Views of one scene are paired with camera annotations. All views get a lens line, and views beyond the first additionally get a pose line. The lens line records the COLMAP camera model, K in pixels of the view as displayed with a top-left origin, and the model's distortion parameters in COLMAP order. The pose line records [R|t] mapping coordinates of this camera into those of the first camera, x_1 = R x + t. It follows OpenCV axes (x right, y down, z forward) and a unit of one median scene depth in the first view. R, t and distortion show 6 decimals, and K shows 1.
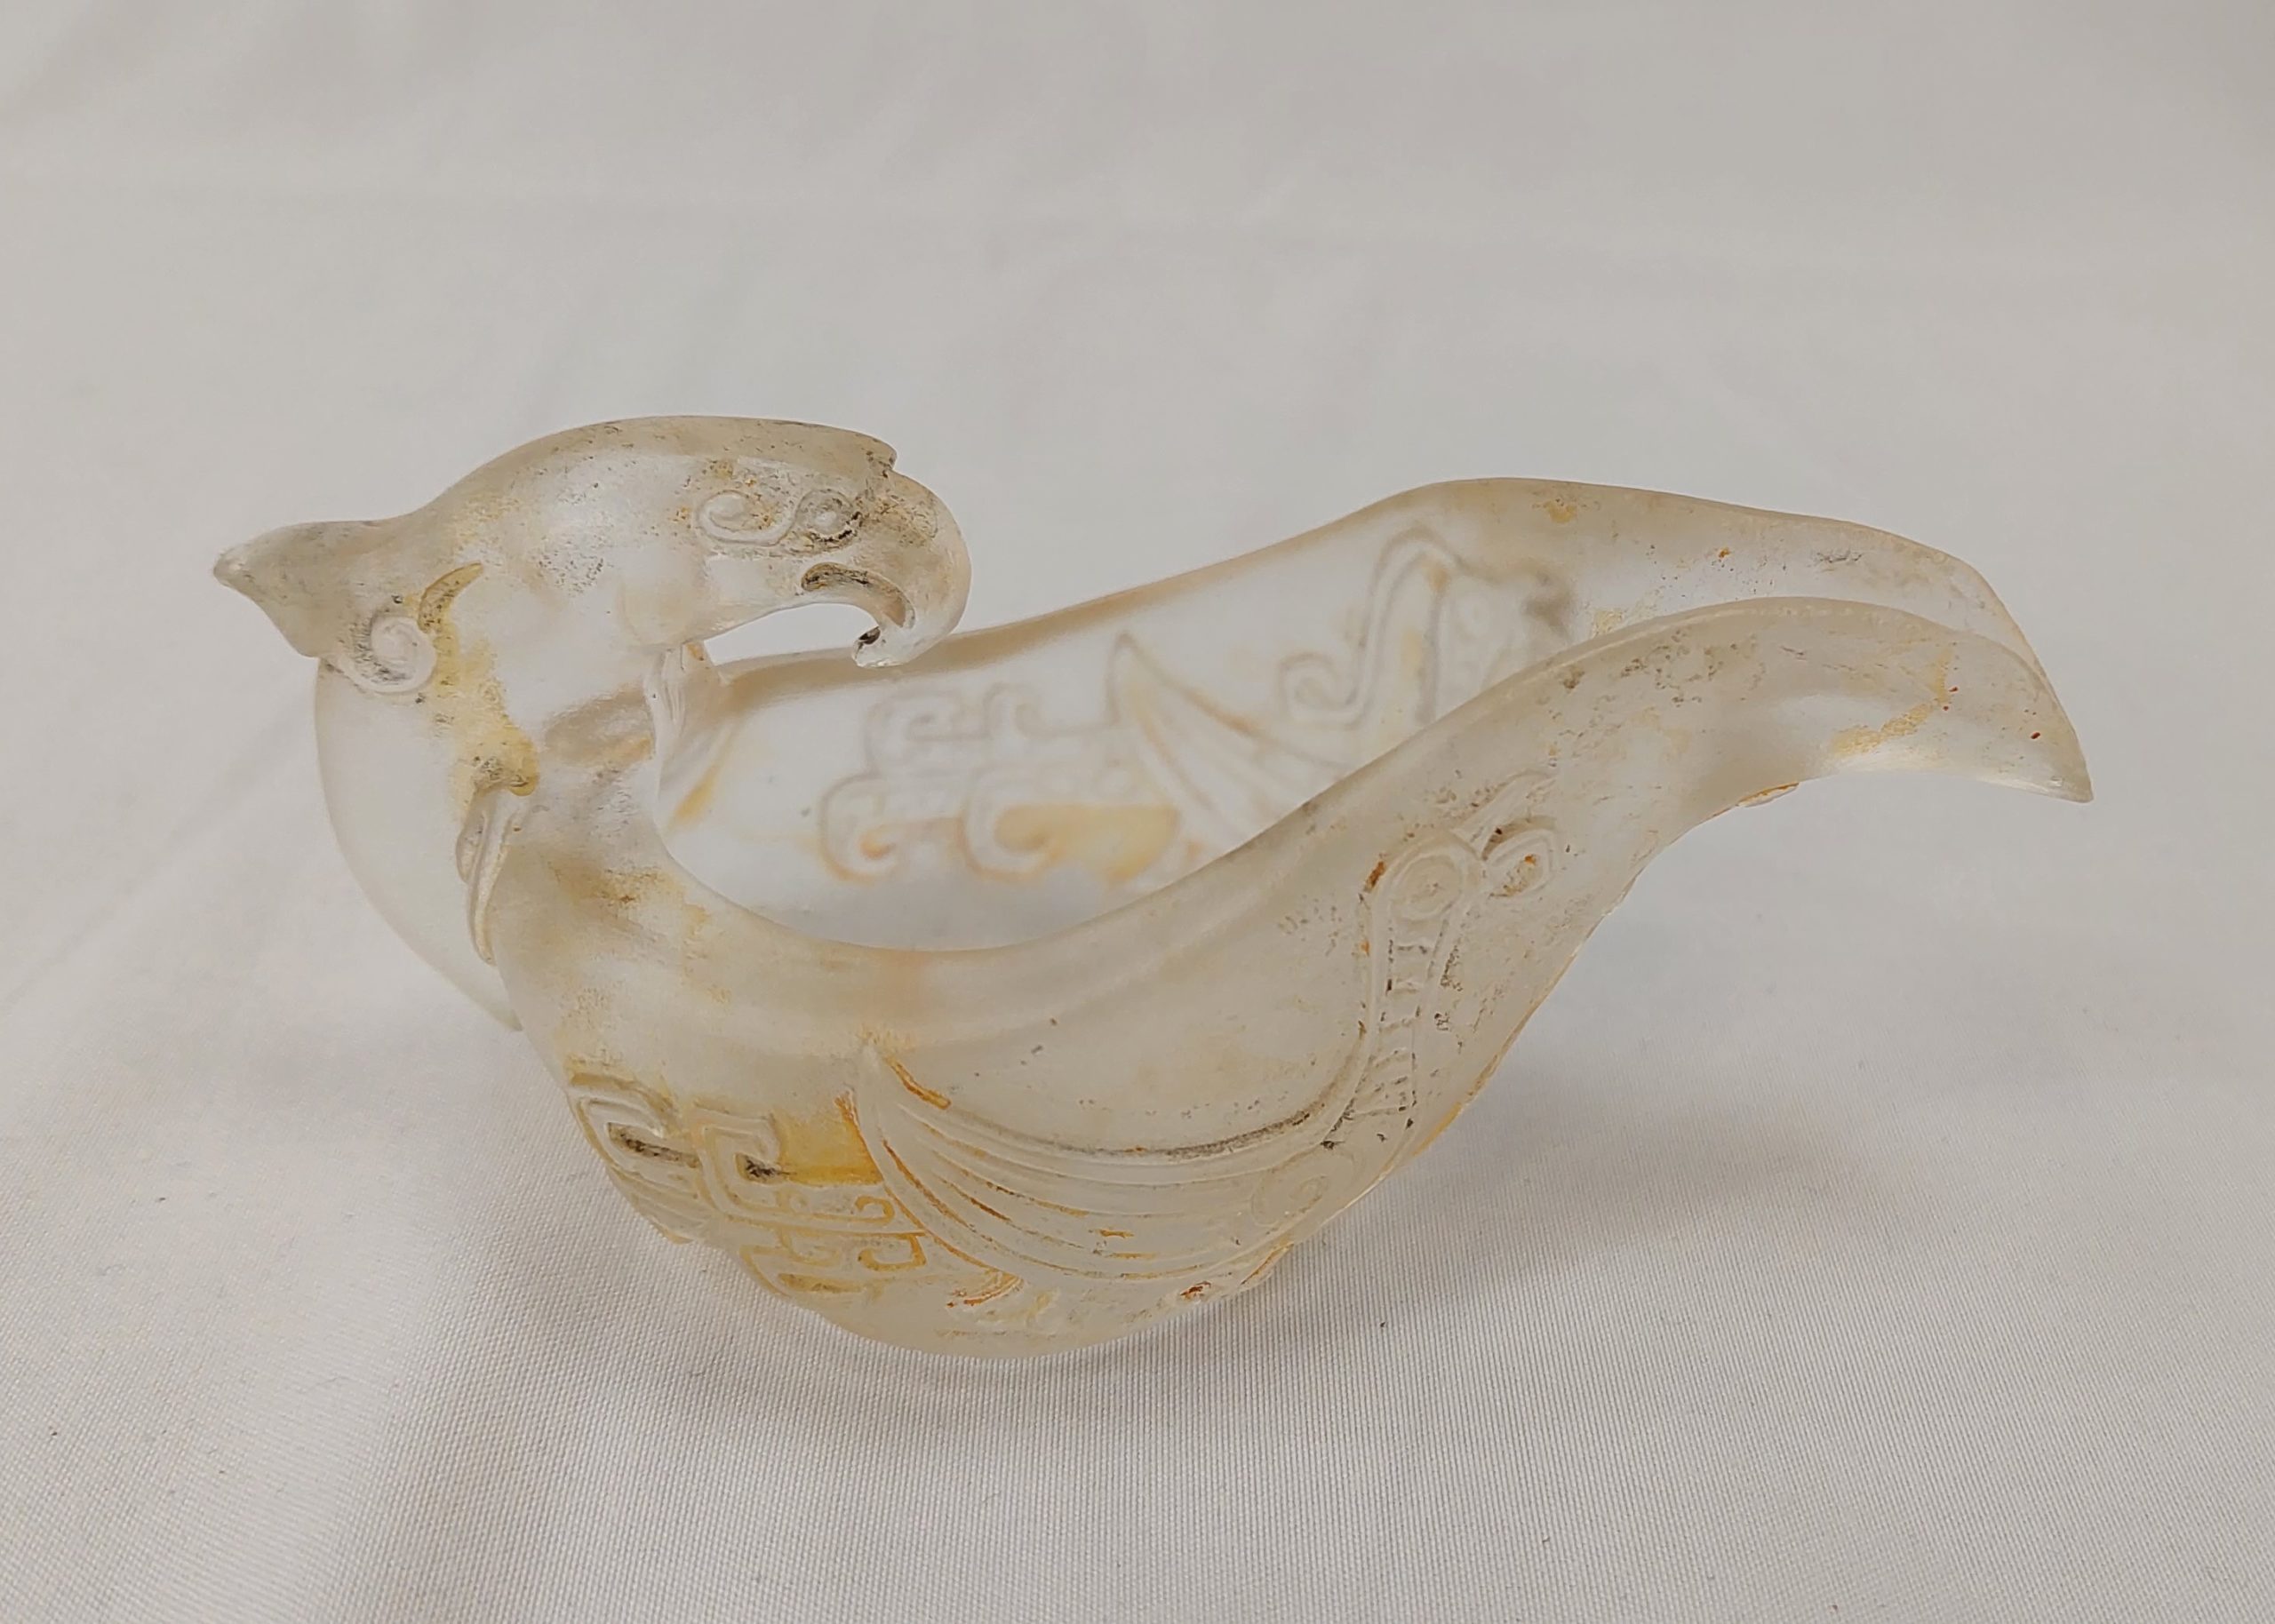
lens RADIAL K [[1692.2, 0, 1139.5], [0, 1692.2, 809.5], [0, 0, 1]] dist [-0.044422, -0.002738]
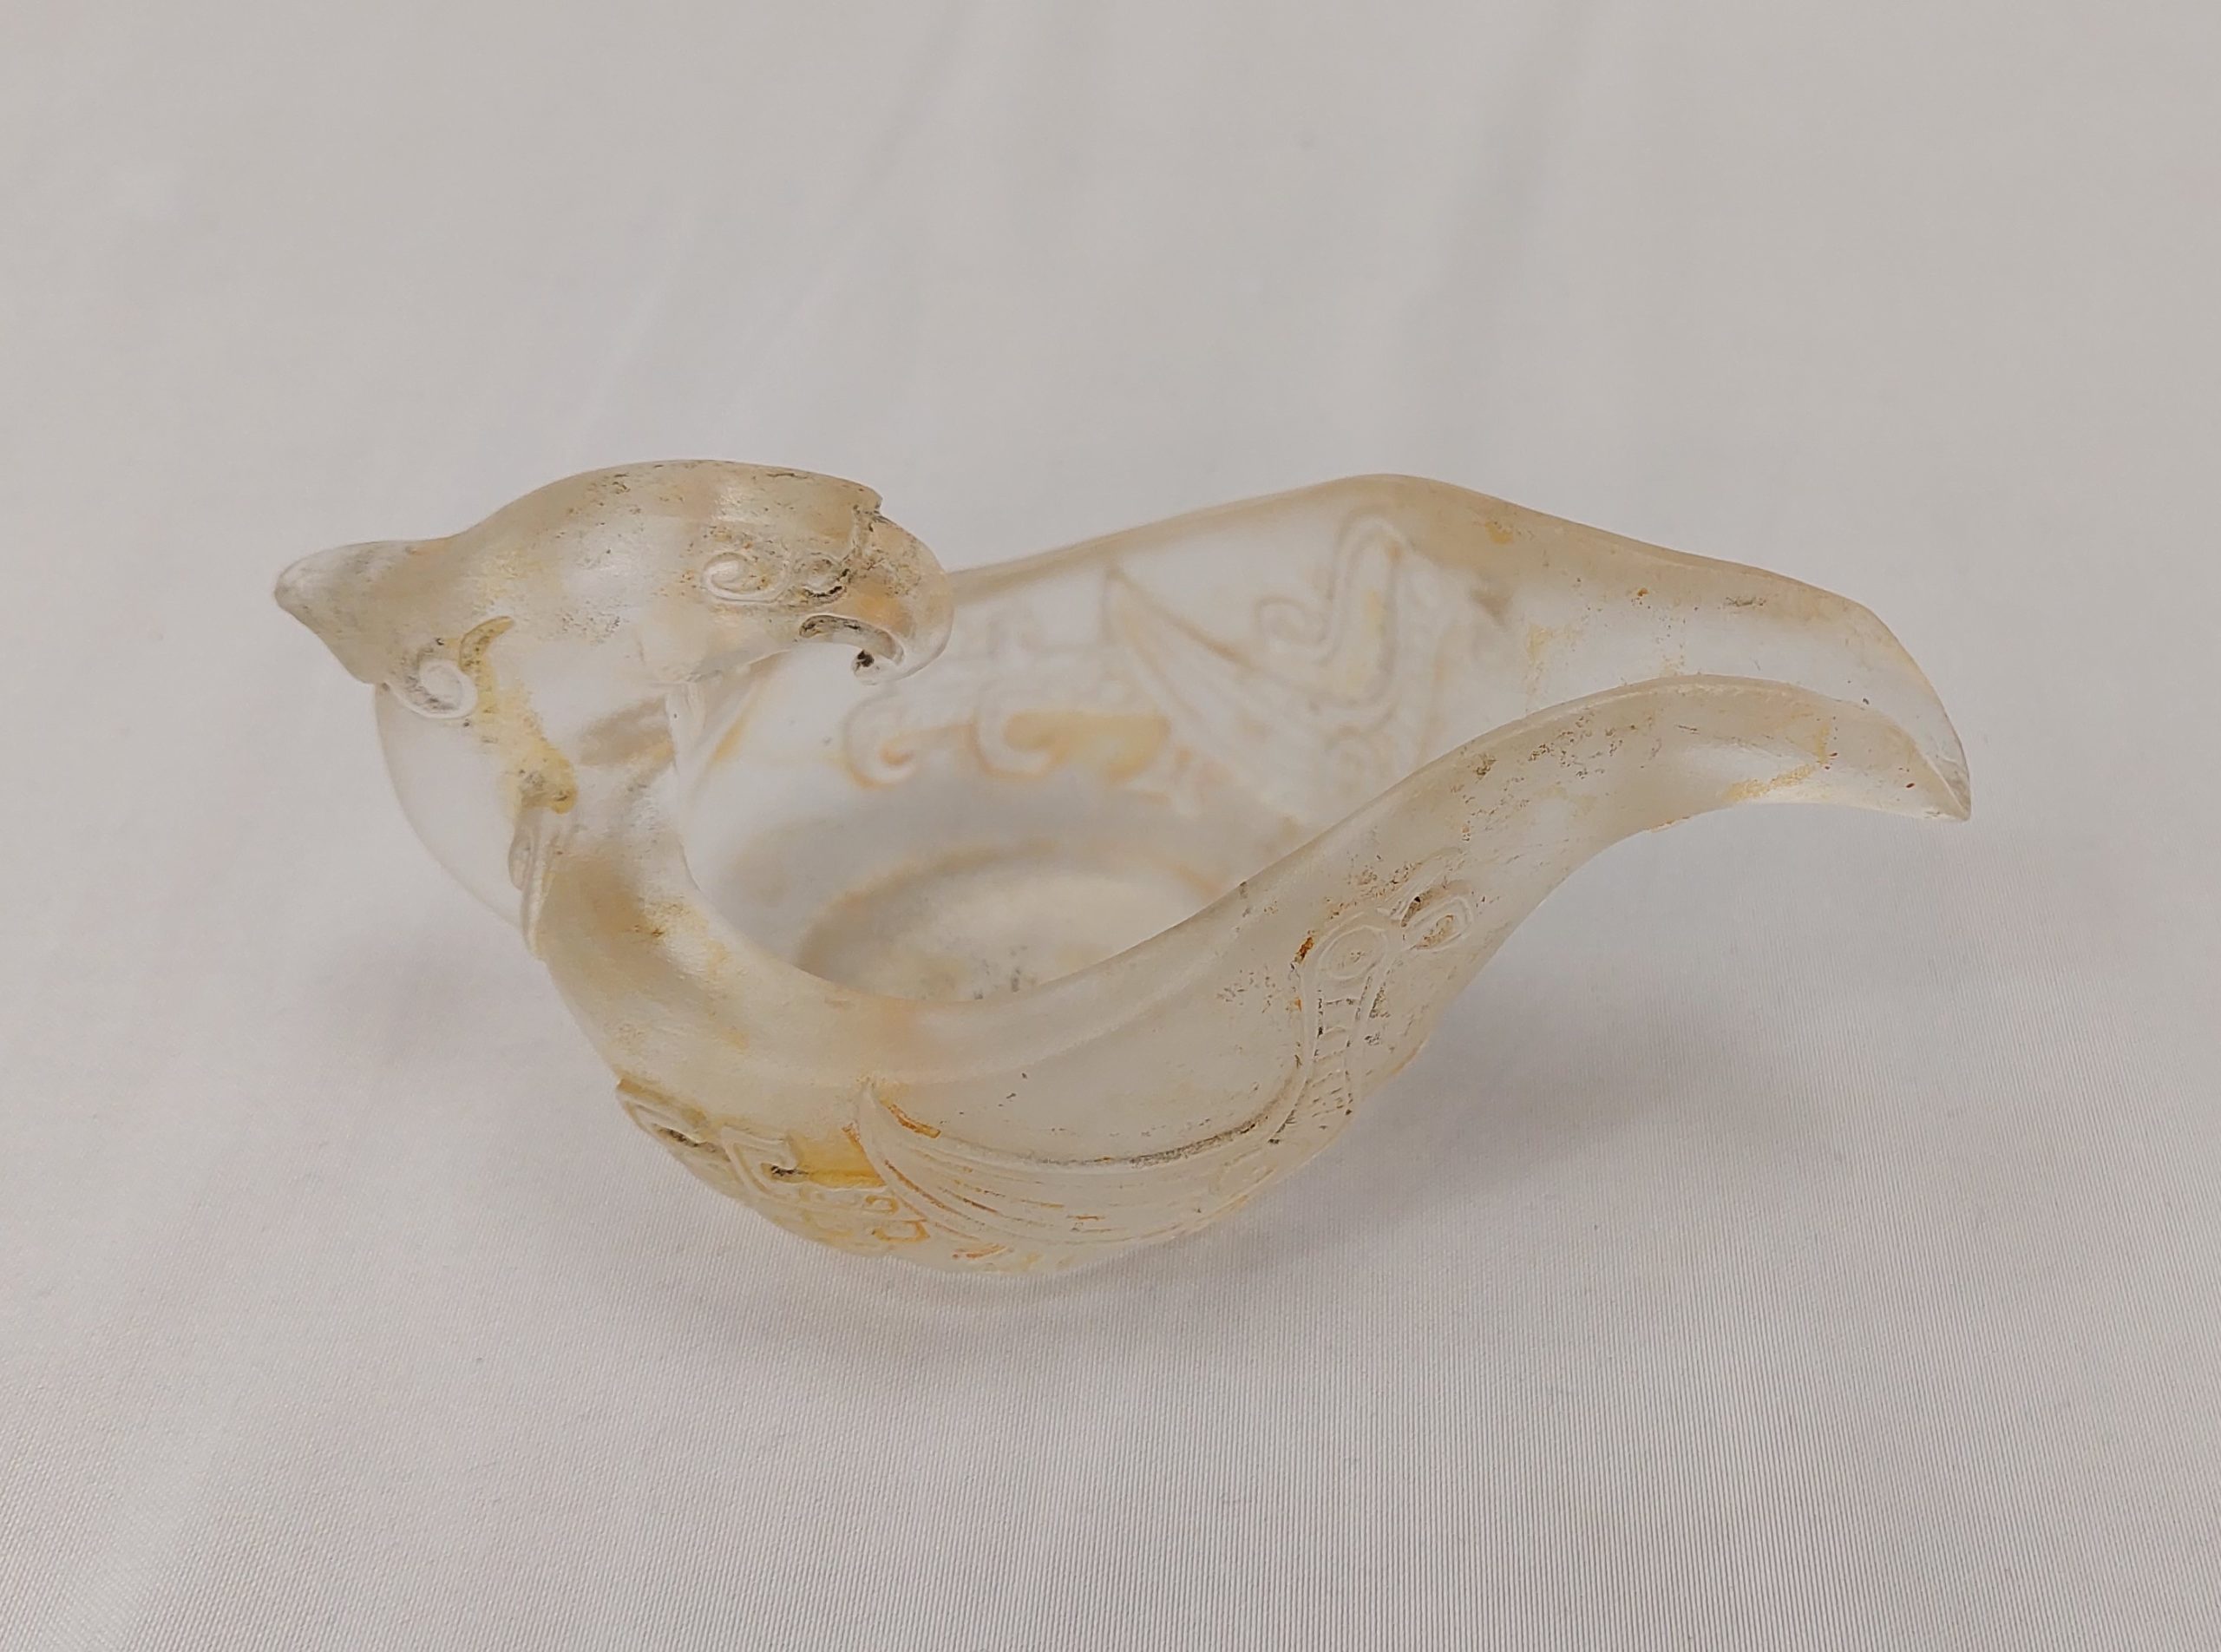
lens RADIAL K [[1561.1, 0, 1125.3], [0, 1561.1, 826.8], [0, 0, 1]] dist [-0.051305, 0.003485]
pose [[0.999603, -0.015948, -0.023243, 0.035639], [0.018992, 0.990353, 0.137258, -0.148777], [0.020830, -0.137645, 0.990263, -0.020587]]
